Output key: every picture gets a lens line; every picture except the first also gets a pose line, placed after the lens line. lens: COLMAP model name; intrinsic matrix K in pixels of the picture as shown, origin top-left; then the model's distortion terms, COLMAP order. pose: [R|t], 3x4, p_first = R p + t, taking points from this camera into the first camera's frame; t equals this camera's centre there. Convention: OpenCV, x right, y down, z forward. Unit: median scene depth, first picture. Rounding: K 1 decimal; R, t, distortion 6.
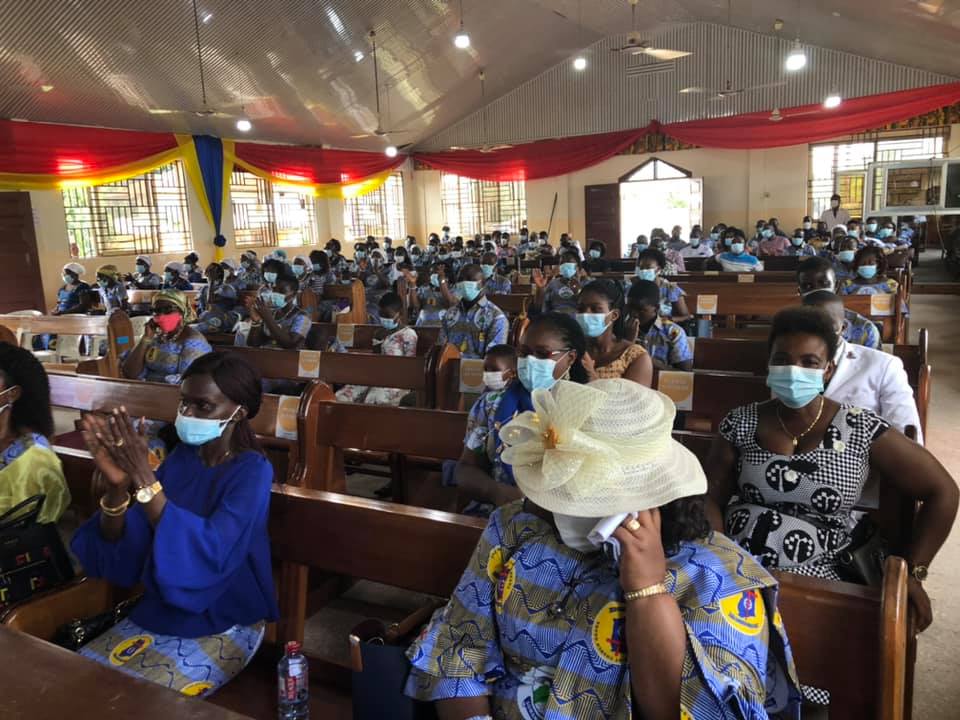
lens RADIAL K [[777.0, 0, 475.7], [0, 777.0, 355.9], [0, 0, 1]] dist [0.009747, 0.010208]
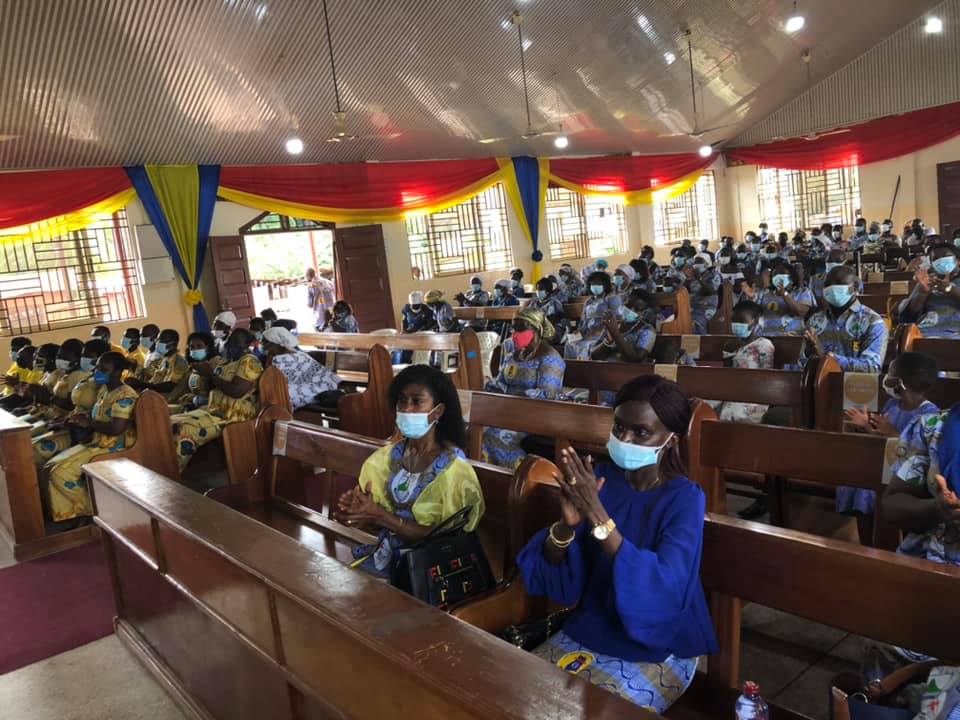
lens RADIAL K [[777.2, 0, 466.3], [0, 777.2, 359.5], [0, 0, 1]] dist [0.003421, -0.008551]
pose [[0.925632, -0.016043, -0.378084, -0.026206], [0.014982, 0.999871, -0.005748, -0.004034], [0.378127, -0.000344, 0.925754, -0.002358]]
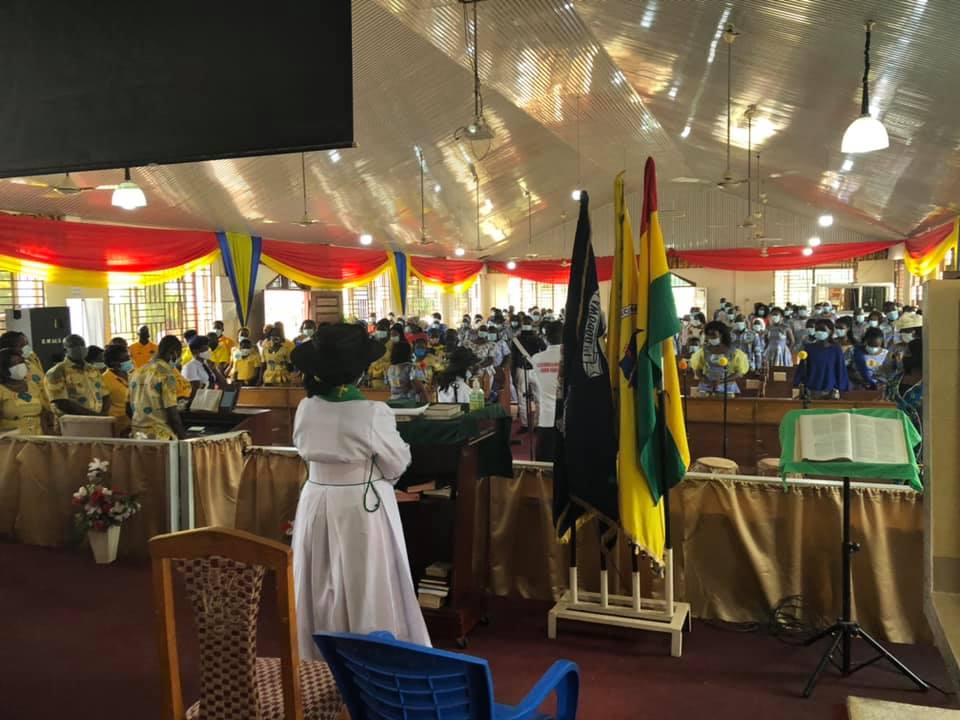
lens RADIAL K [[777.0, 0, 475.7], [0, 777.0, 355.9], [0, 0, 1]] dist [0.009747, 0.010208]
pose [[0.986445, 0.011713, 0.163675, -0.461966], [0.005137, 0.994756, -0.102148, 0.065708], [-0.164013, 0.101604, 0.981212, -0.466287]]
